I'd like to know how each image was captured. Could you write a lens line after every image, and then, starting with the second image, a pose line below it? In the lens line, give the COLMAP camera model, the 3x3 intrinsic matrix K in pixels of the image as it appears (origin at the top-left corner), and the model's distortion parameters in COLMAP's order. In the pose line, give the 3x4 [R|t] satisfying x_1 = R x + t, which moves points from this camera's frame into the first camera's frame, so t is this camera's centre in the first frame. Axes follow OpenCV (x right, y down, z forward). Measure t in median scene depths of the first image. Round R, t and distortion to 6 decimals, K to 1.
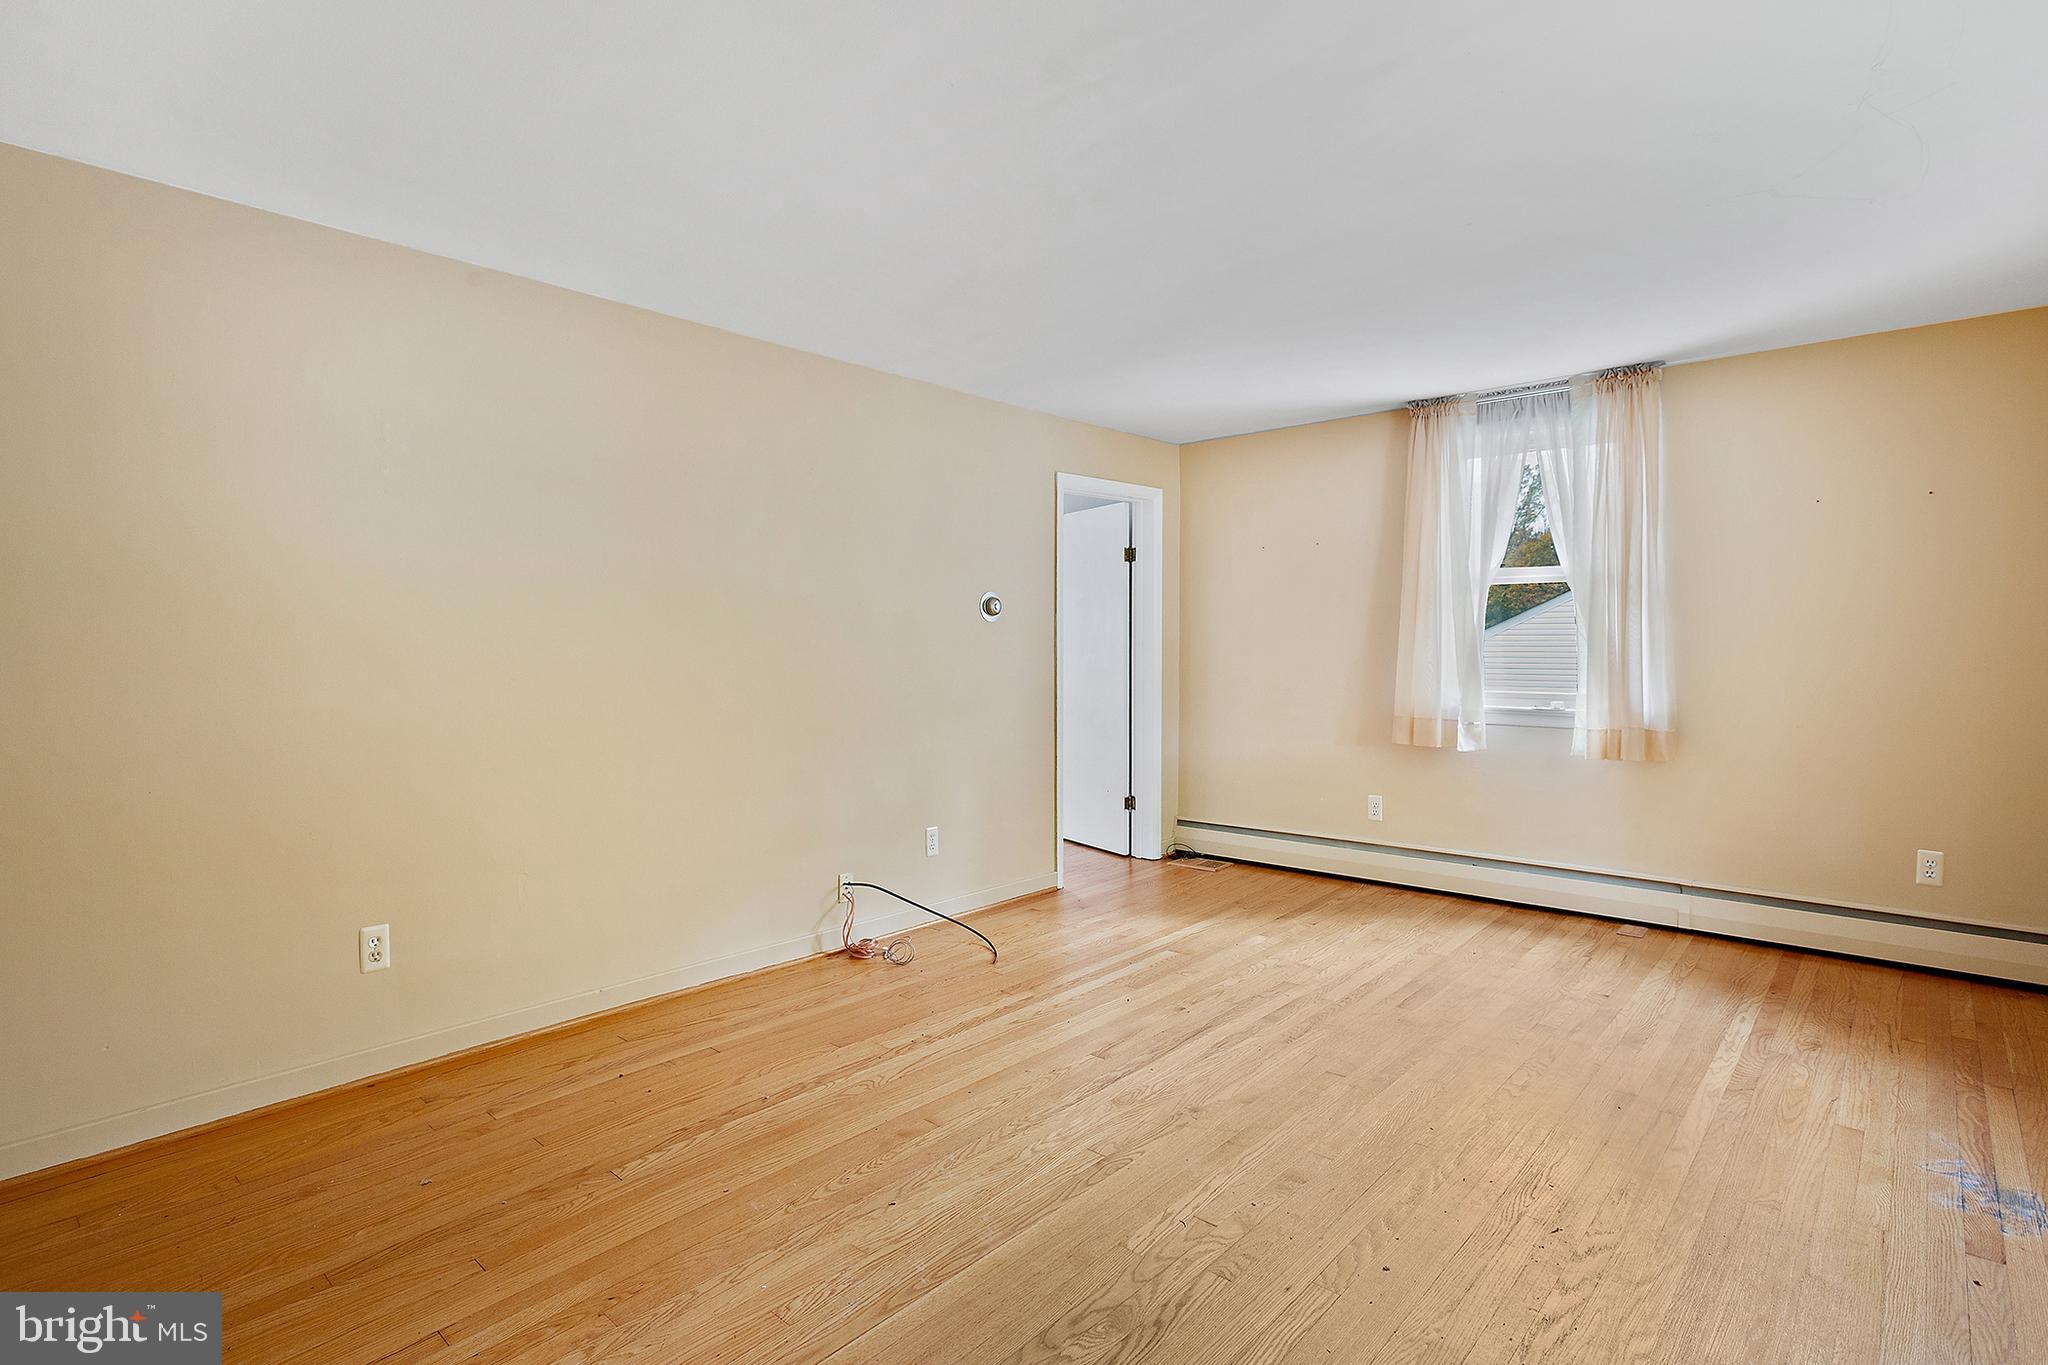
lens RADIAL K [[990.1, 0, 1031.7], [0, 990.1, 665.7], [0, 0, 1]] dist [0.005583, -0.004873]
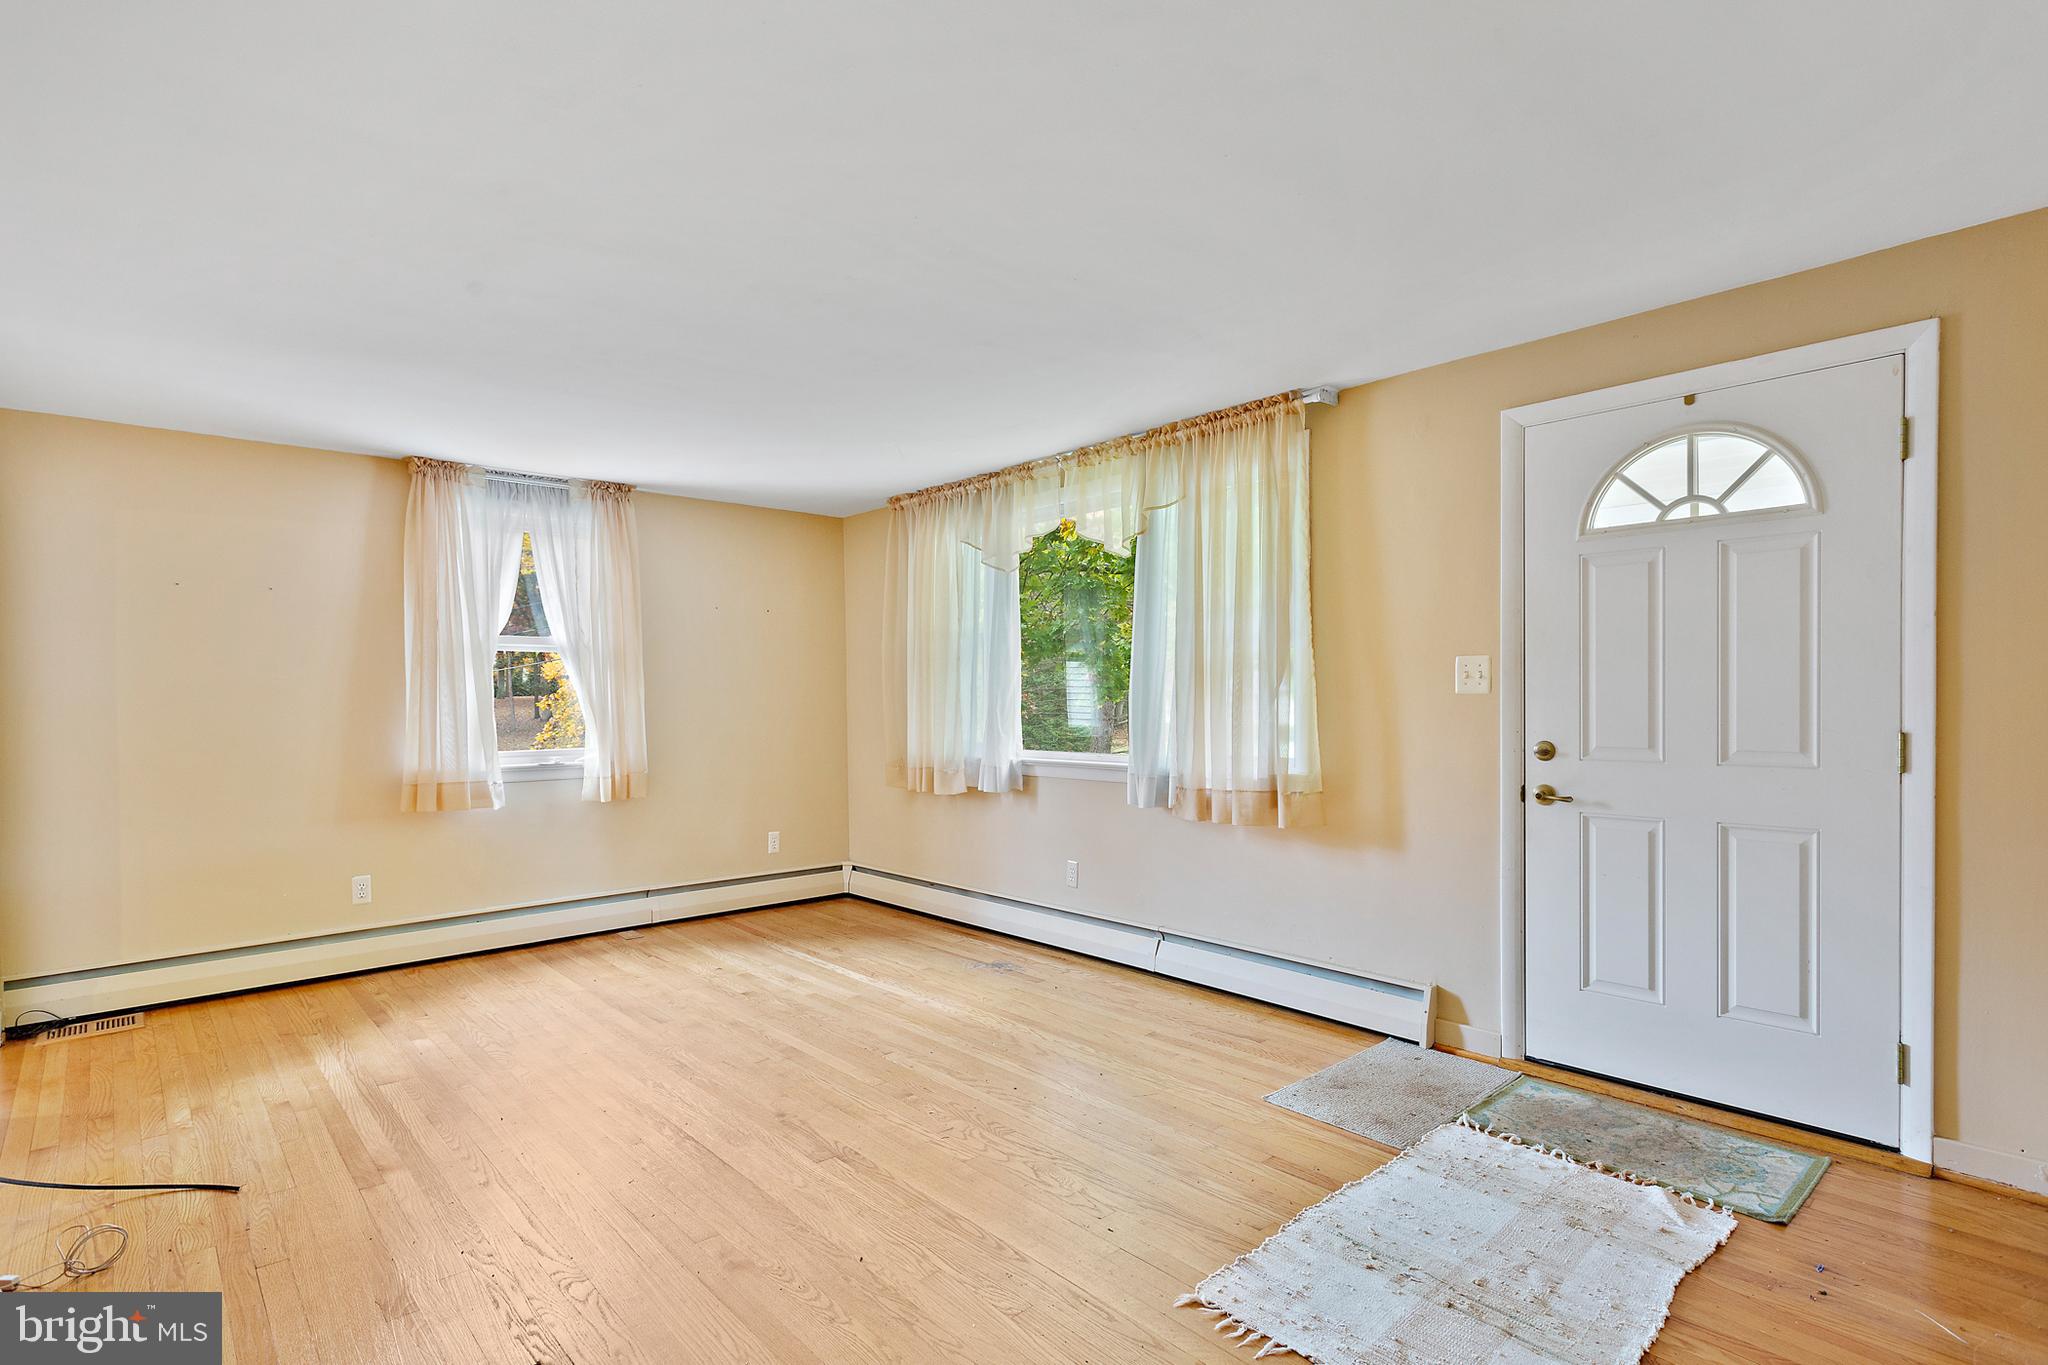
lens RADIAL K [[990.1, 0, 1038.5], [0, 990.1, 716.2], [0, 0, 1]] dist [0.005583, -0.004873]
pose [[0.097016, -0.021640, 0.995048, -0.584609], [0.019678, 0.999610, 0.019821, -0.024461], [-0.995088, 0.017657, 0.097404, 0.350136]]
